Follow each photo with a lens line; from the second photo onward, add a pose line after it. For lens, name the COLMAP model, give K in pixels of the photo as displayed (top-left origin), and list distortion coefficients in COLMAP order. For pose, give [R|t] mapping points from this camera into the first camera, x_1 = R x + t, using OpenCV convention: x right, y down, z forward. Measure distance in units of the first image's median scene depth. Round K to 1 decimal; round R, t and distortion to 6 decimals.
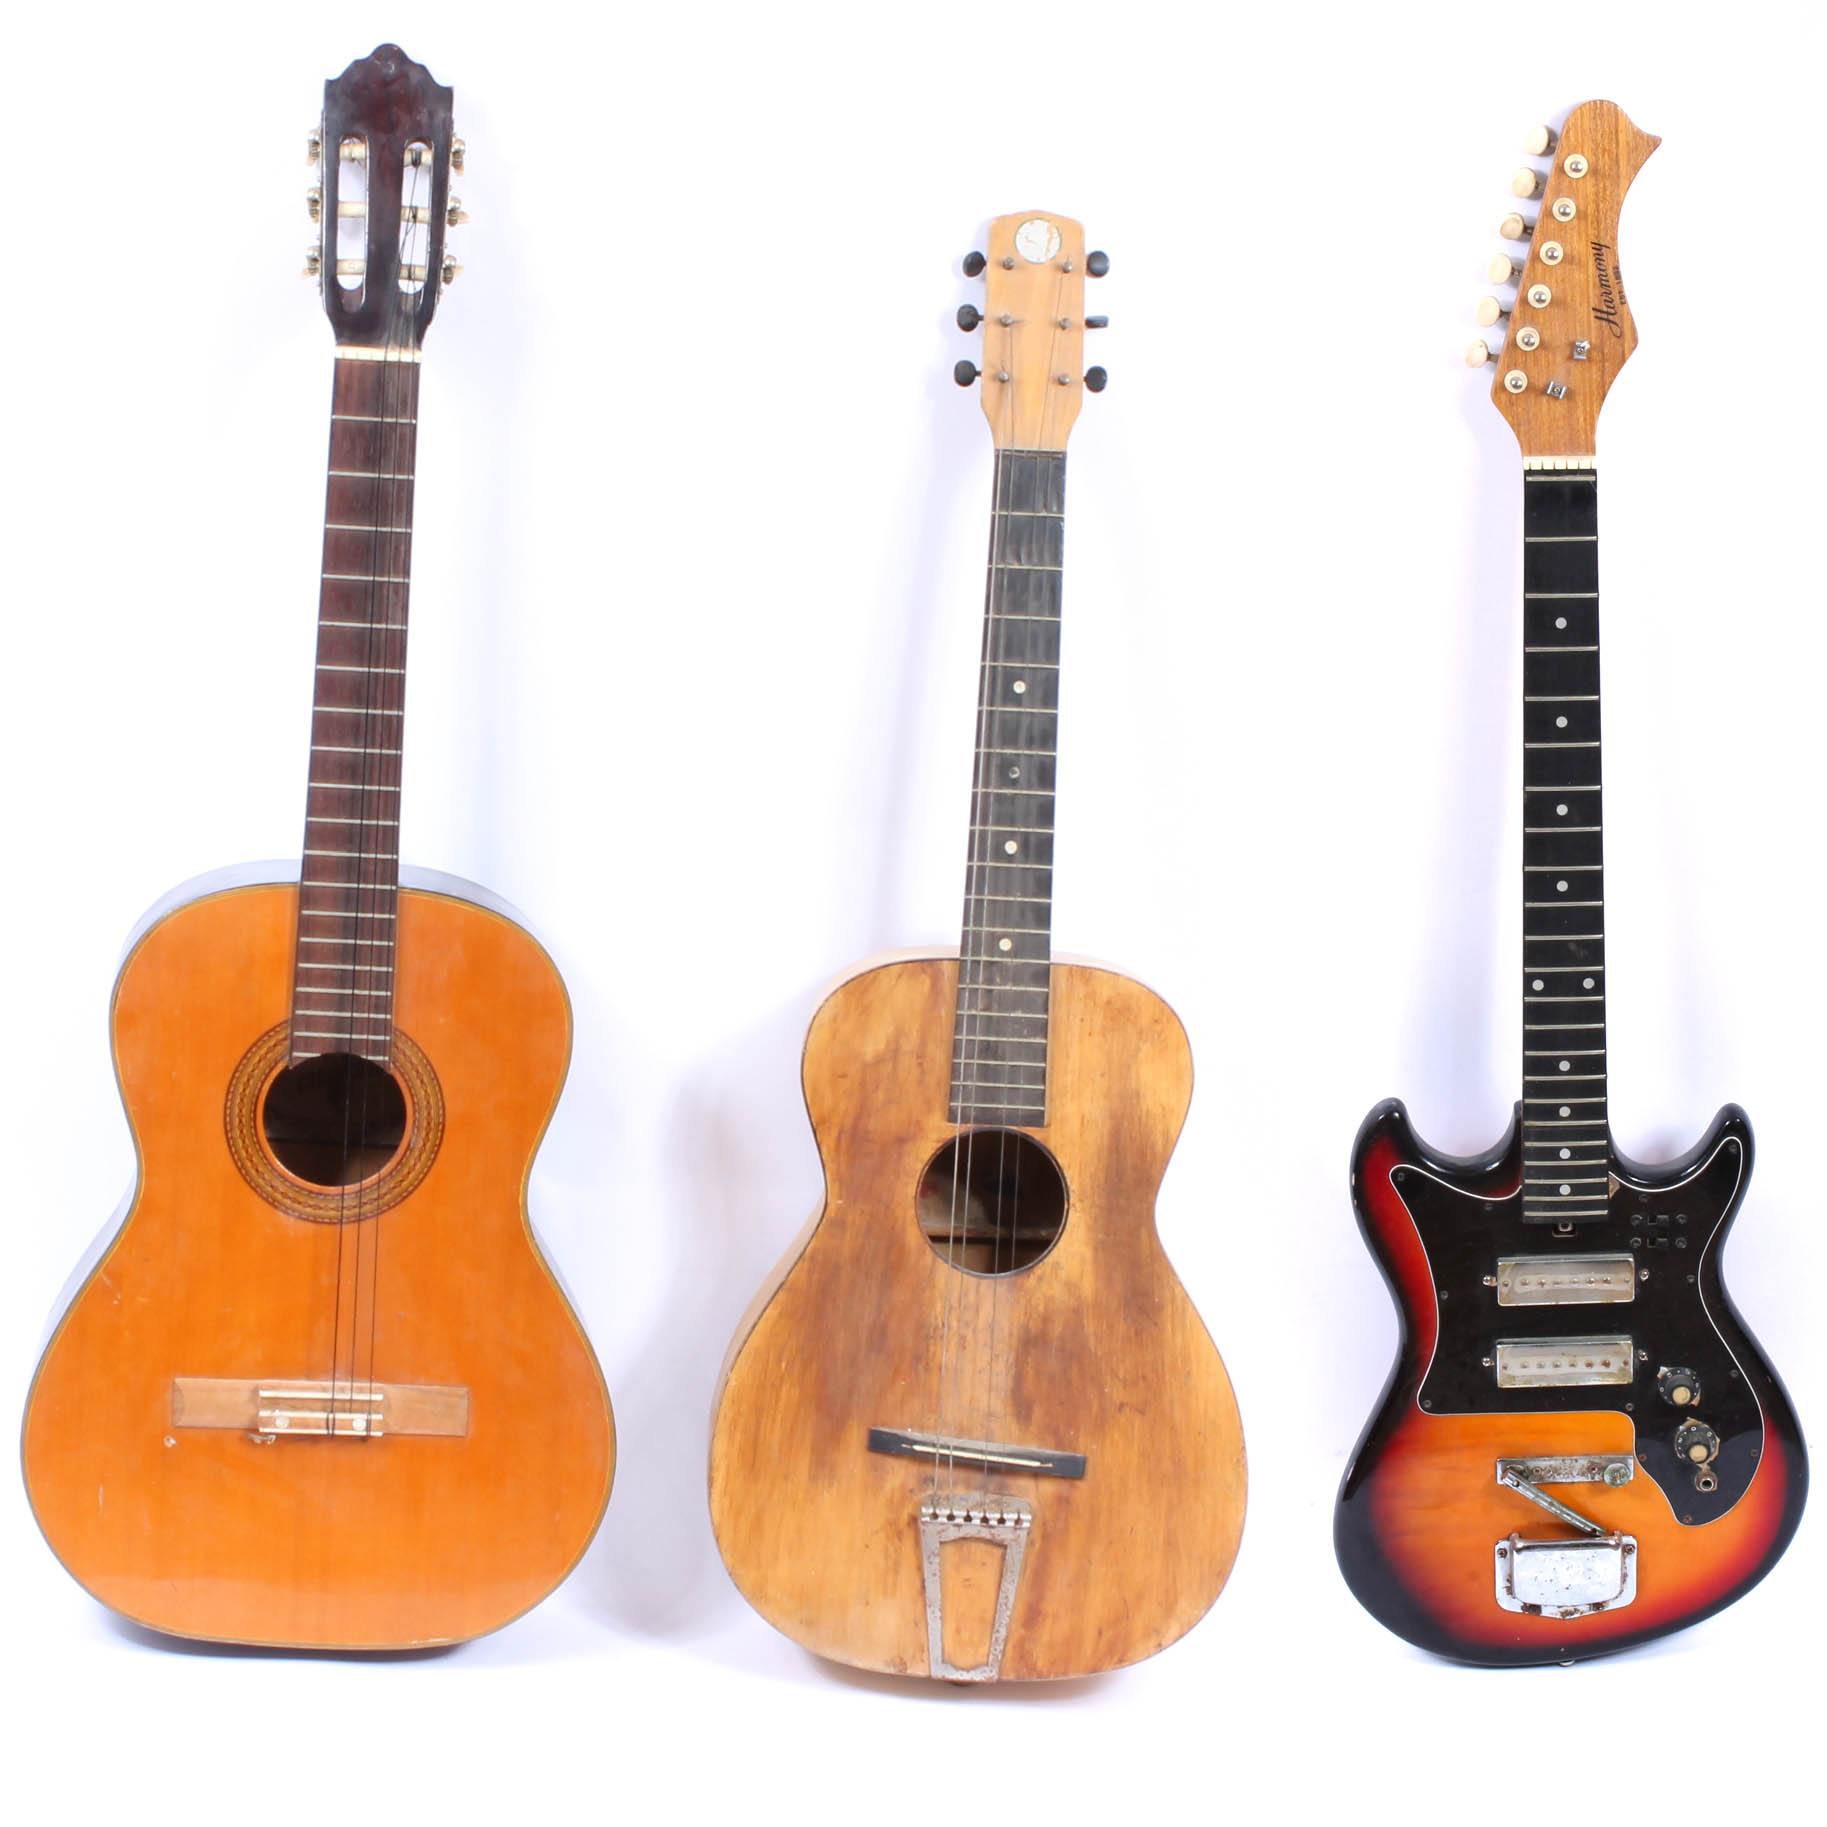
lens RADIAL K [[5757.7, 0, 919.6], [0, 5757.7, 914.6], [0, 0, 1]] dist [-0.213416, 0.000000]
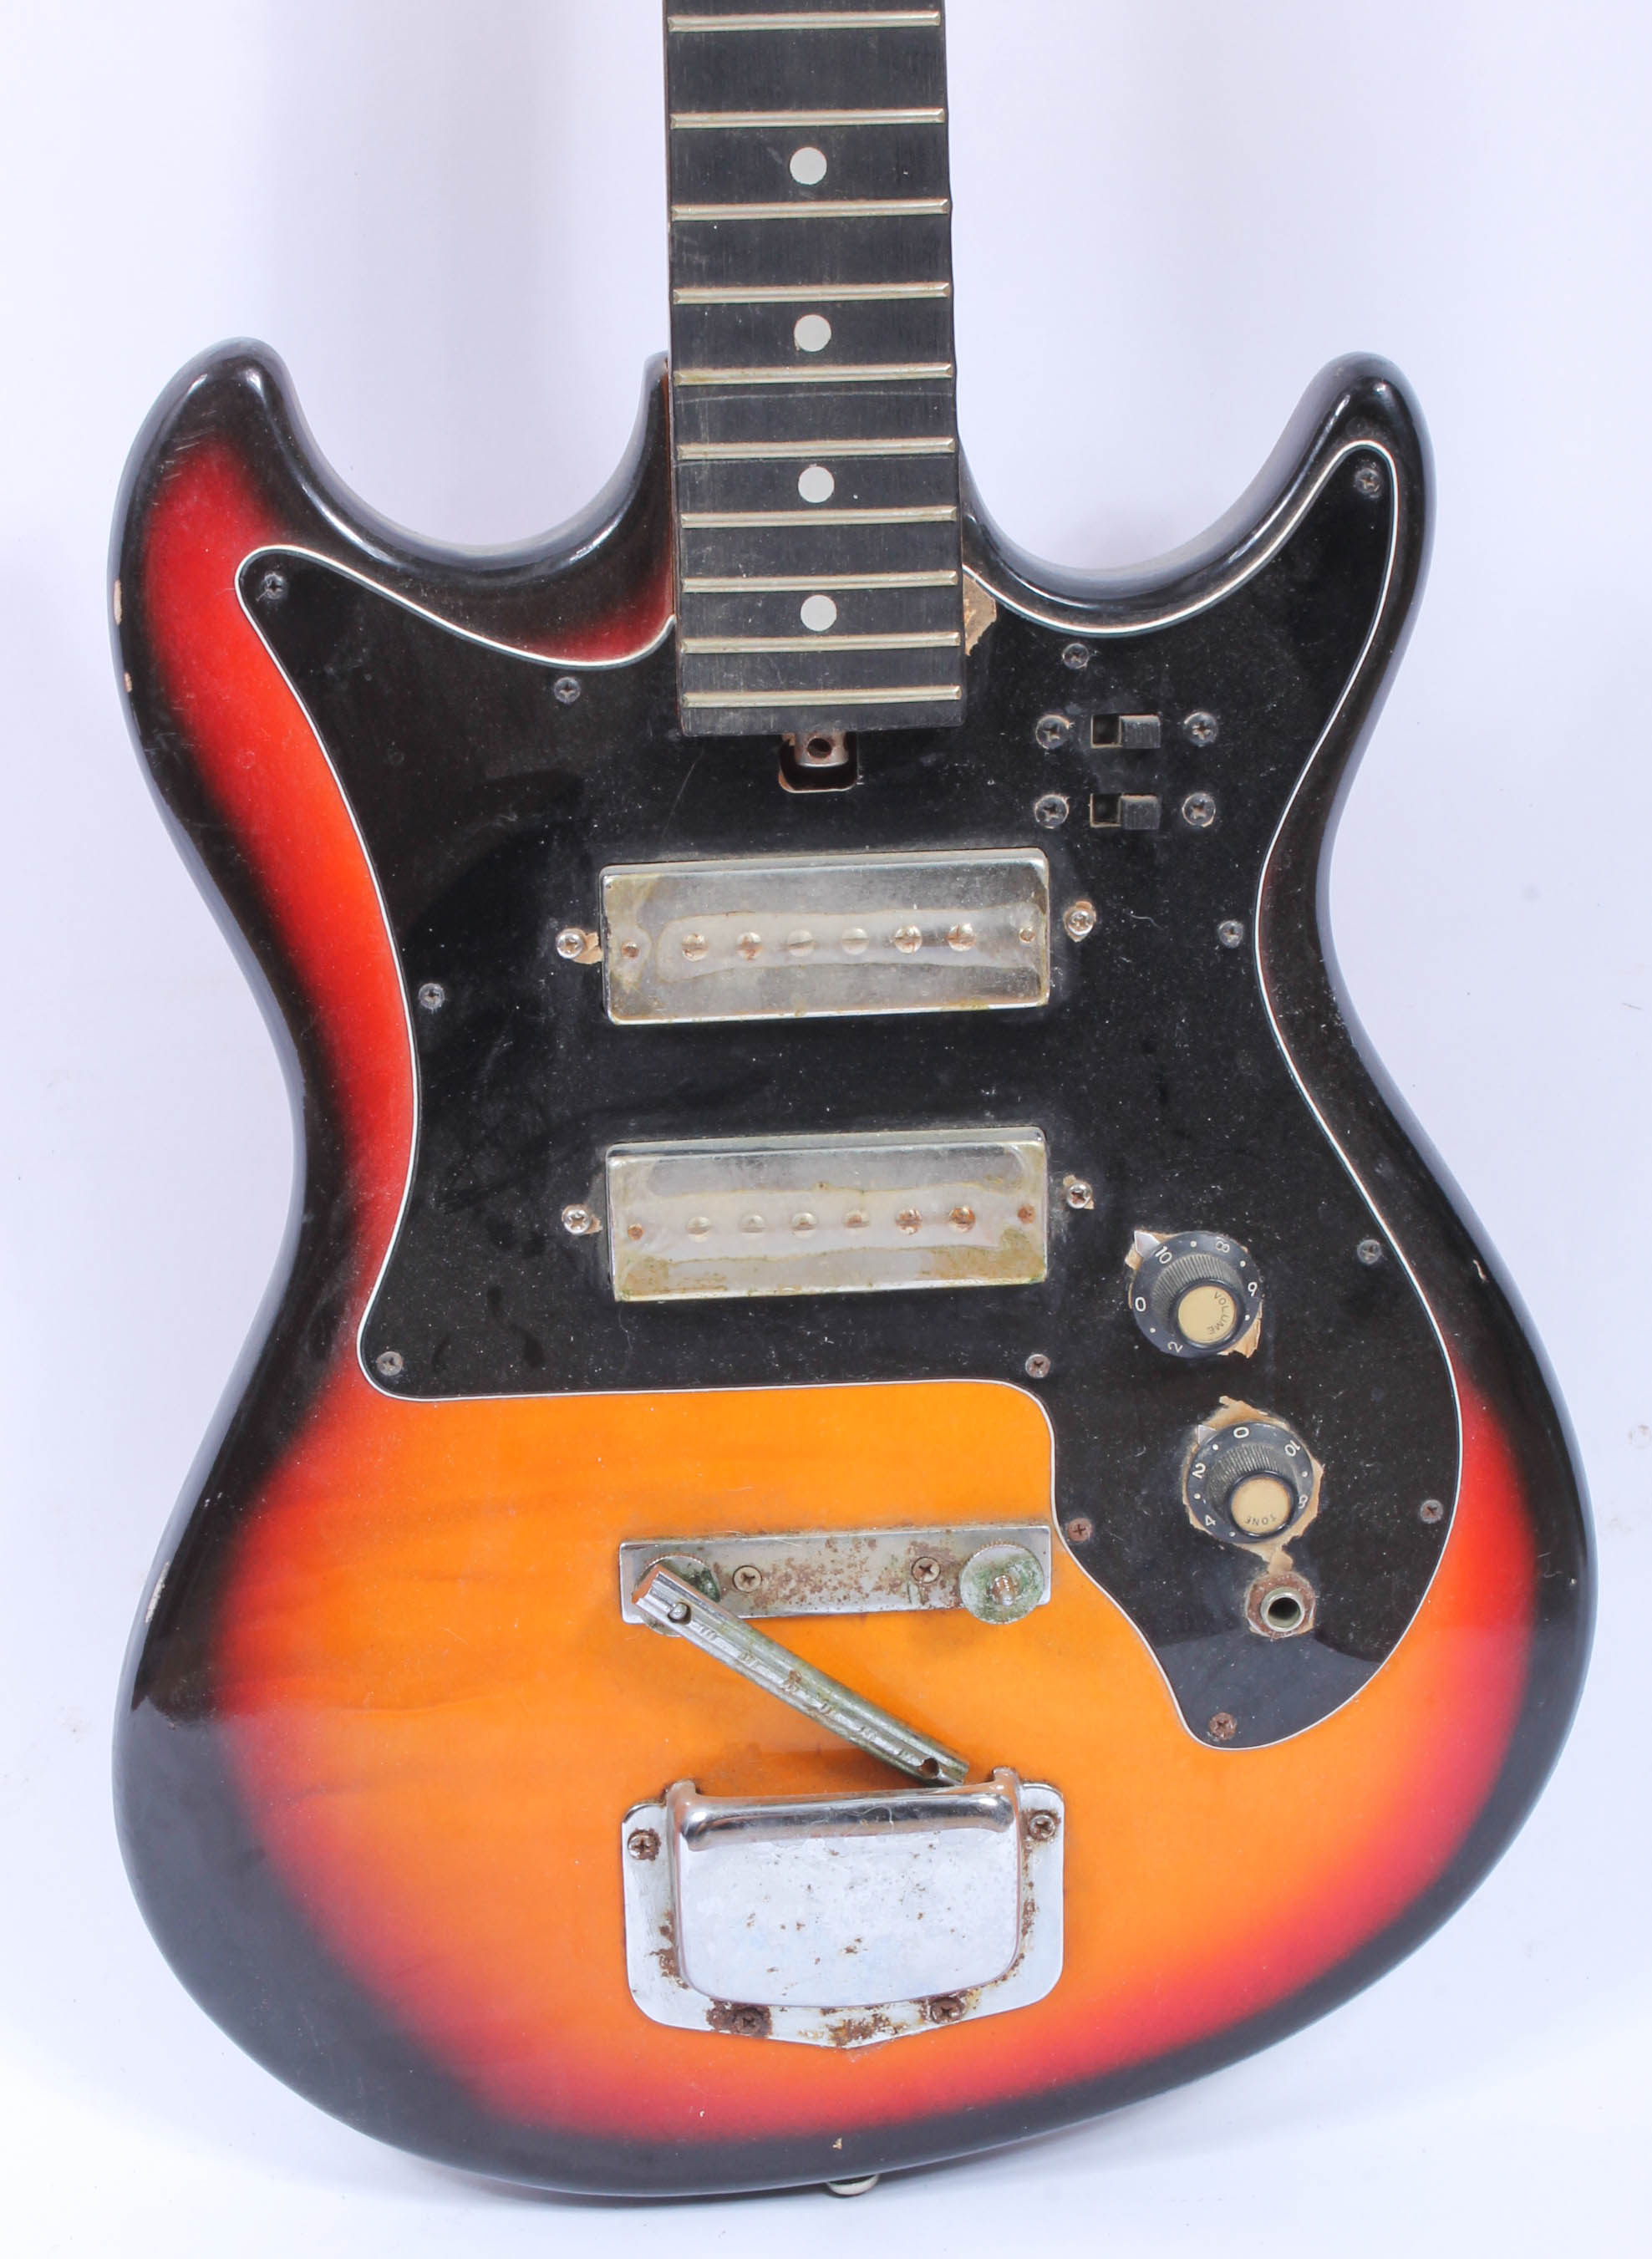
lens RADIAL K [[4576.7, 0, 778.3], [0, 4576.7, 1172.5], [0, 0, 1]] dist [0.017425, 0.000000]
pose [[0.994734, -0.010240, 0.101982, 0.084719], [0.015137, 0.998763, -0.047362, 0.087529], [-0.101371, 0.048656, 0.993658, 0.755218]]
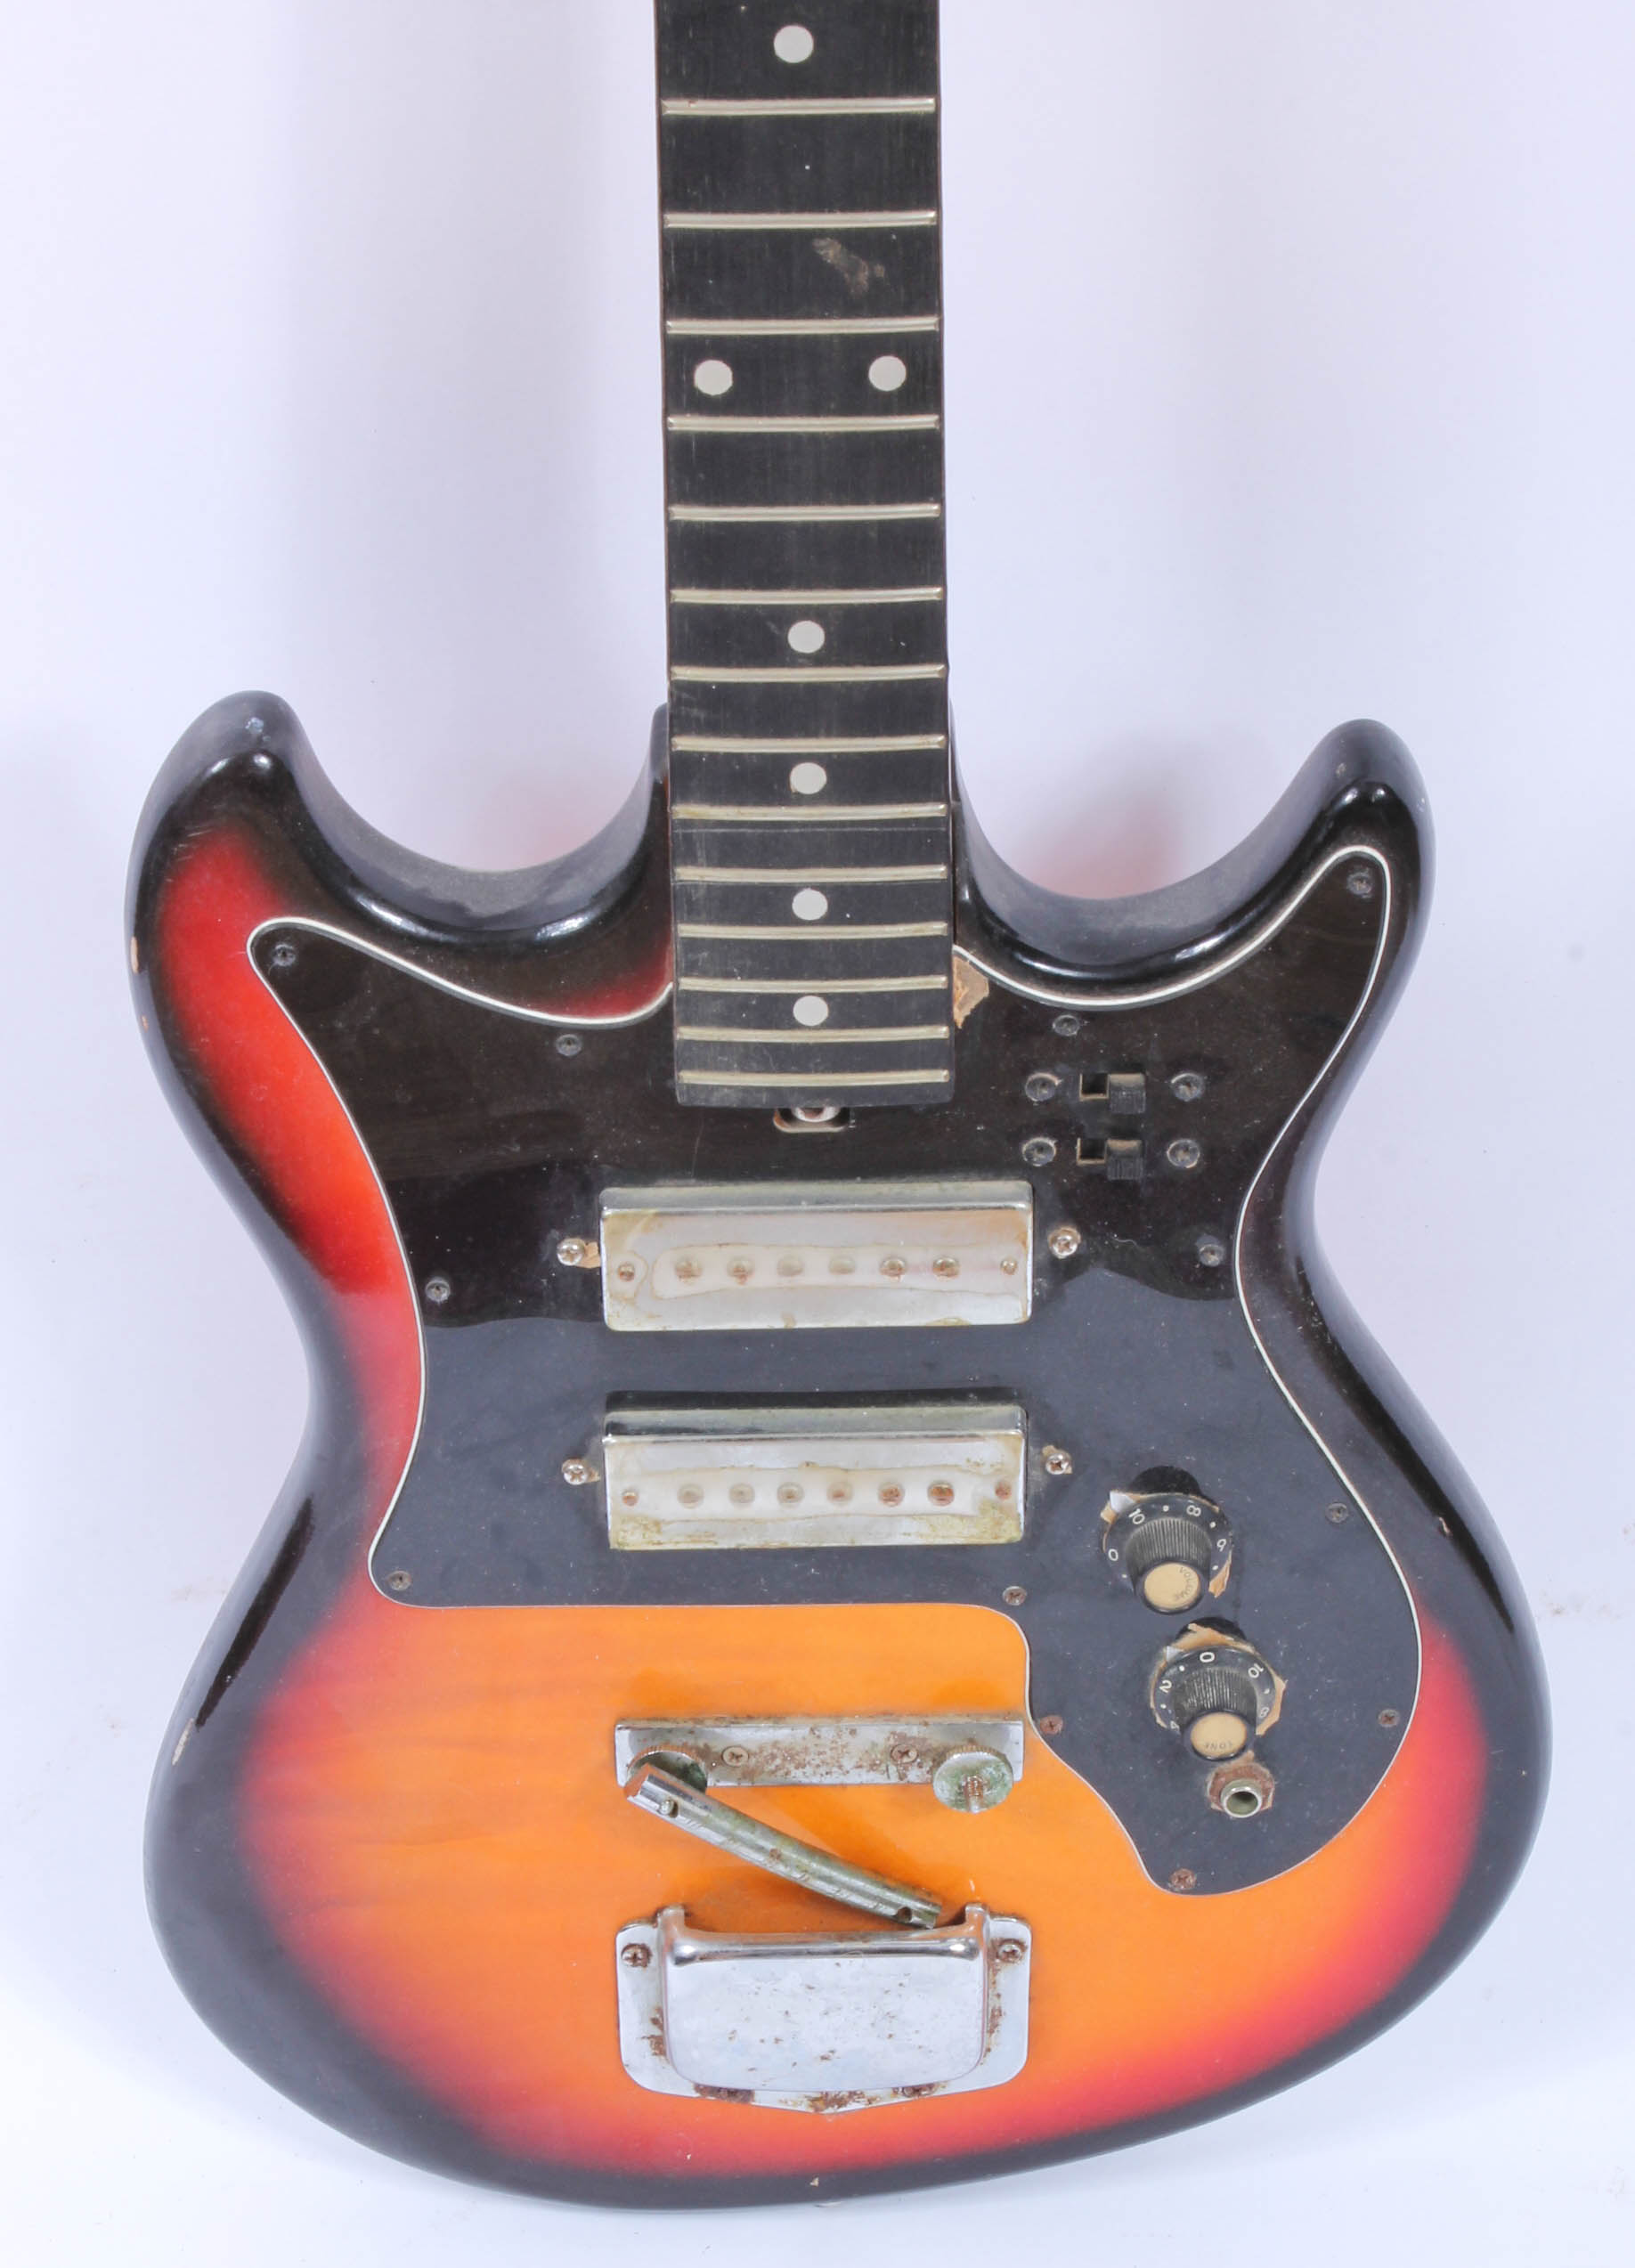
lens RADIAL K [[5757.1, 0, 795.2], [0, 5757.1, 1143.1], [0, 0, 1]] dist [0.038281, 0.000000]
pose [[0.998699, 0.002554, 0.050937, 0.094842], [-0.016403, 0.961766, 0.273379, -0.029581], [-0.048292, -0.273859, 0.960557, 0.692773]]
